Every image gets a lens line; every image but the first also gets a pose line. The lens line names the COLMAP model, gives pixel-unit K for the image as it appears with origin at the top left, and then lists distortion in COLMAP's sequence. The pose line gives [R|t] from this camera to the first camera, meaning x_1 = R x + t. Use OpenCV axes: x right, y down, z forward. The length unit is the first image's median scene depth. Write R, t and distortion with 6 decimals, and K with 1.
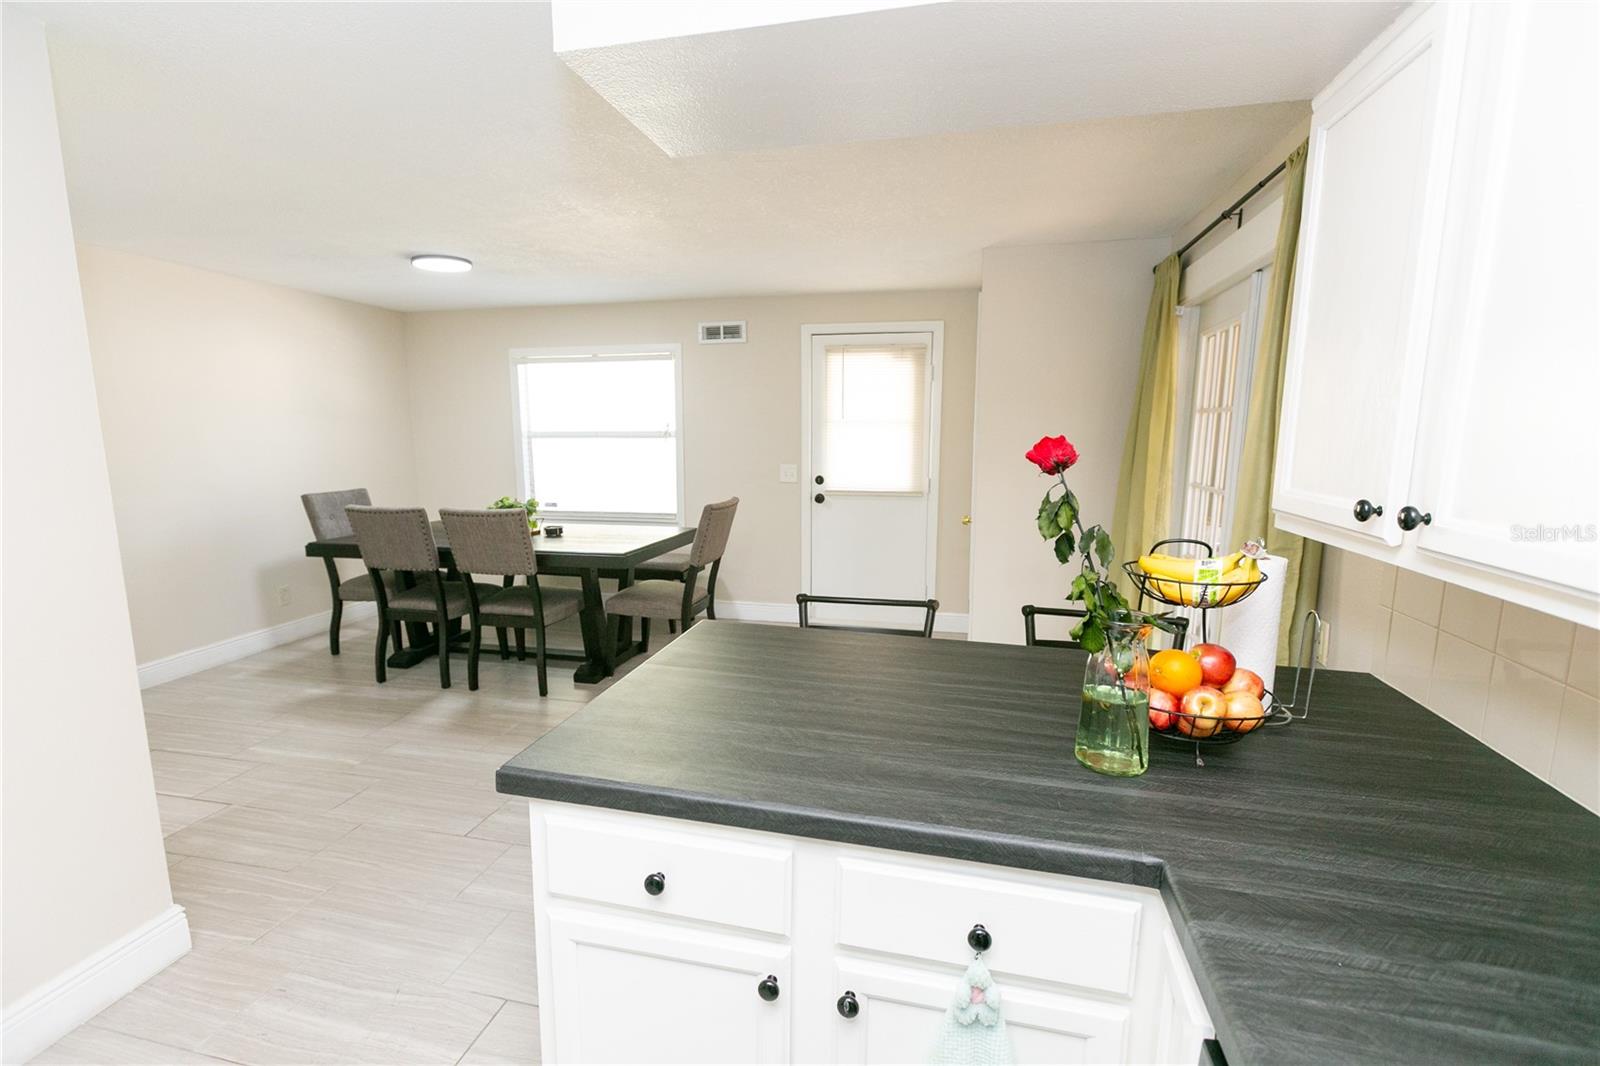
lens RADIAL K [[715.2, 0, 795.6], [0, 715.2, 543.8], [0, 0, 1]] dist [0.003091, -0.000783]
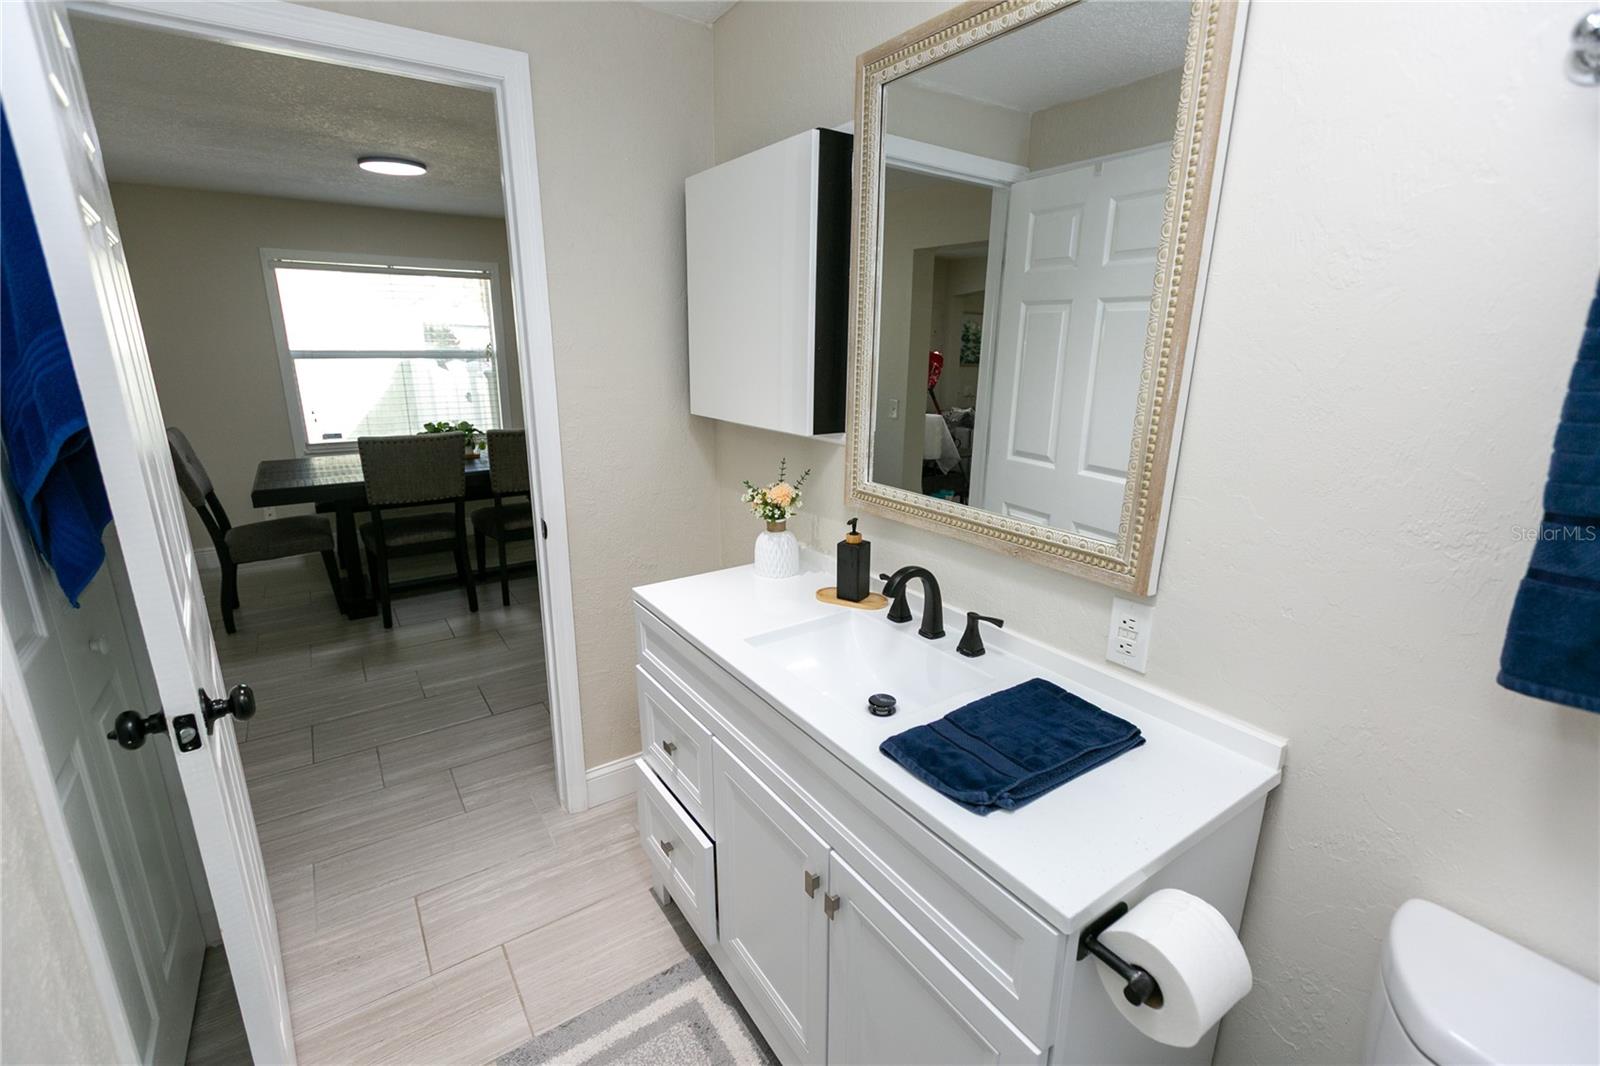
lens RADIAL K [[715.2, 0, 814.9], [0, 715.2, 532.2], [0, 0, 1]] dist [0.003091, -0.000783]
pose [[0.651548, -0.183533, 0.736071, -0.802889], [0.106727, 0.982819, 0.150586, -0.009508], [-0.751062, -0.019555, 0.659942, -0.032235]]
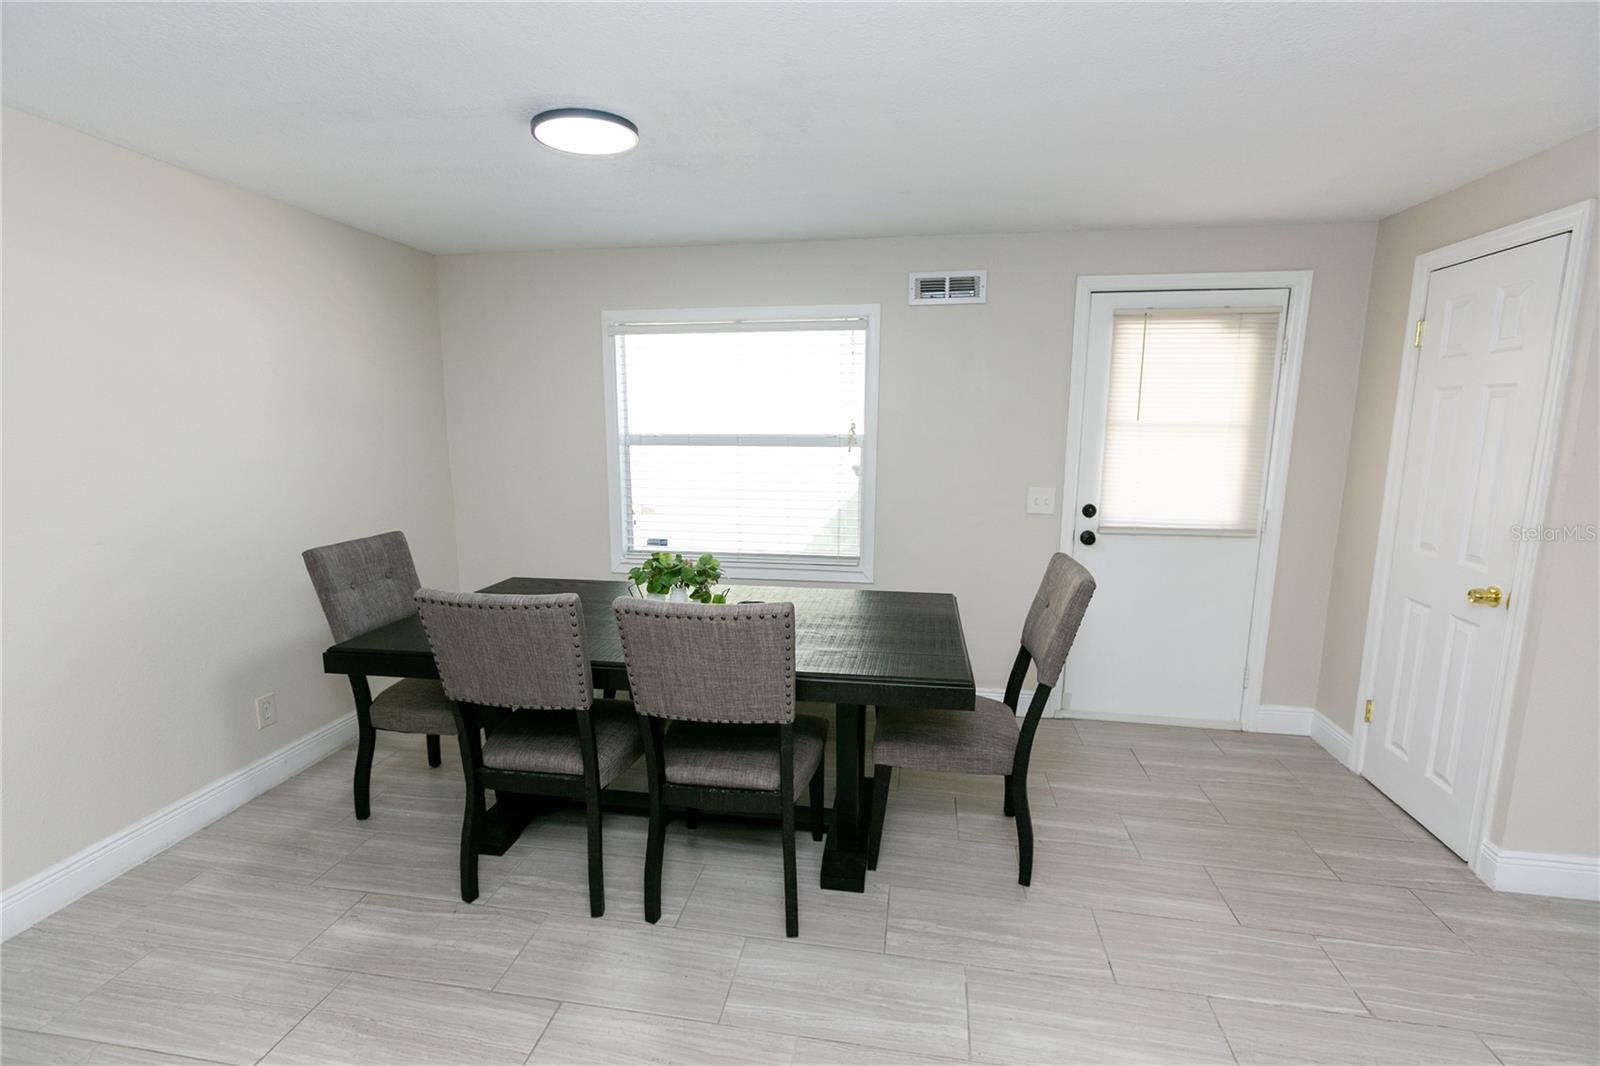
lens RADIAL K [[715.2, 0, 788.1], [0, 715.2, 541.9], [0, 0, 1]] dist [0.003091, -0.000783]
pose [[0.997899, -0.006629, 0.064451, -0.335549], [0.006027, 0.999936, 0.009525, -0.077736], [-0.064510, -0.009116, 0.997875, 0.397506]]
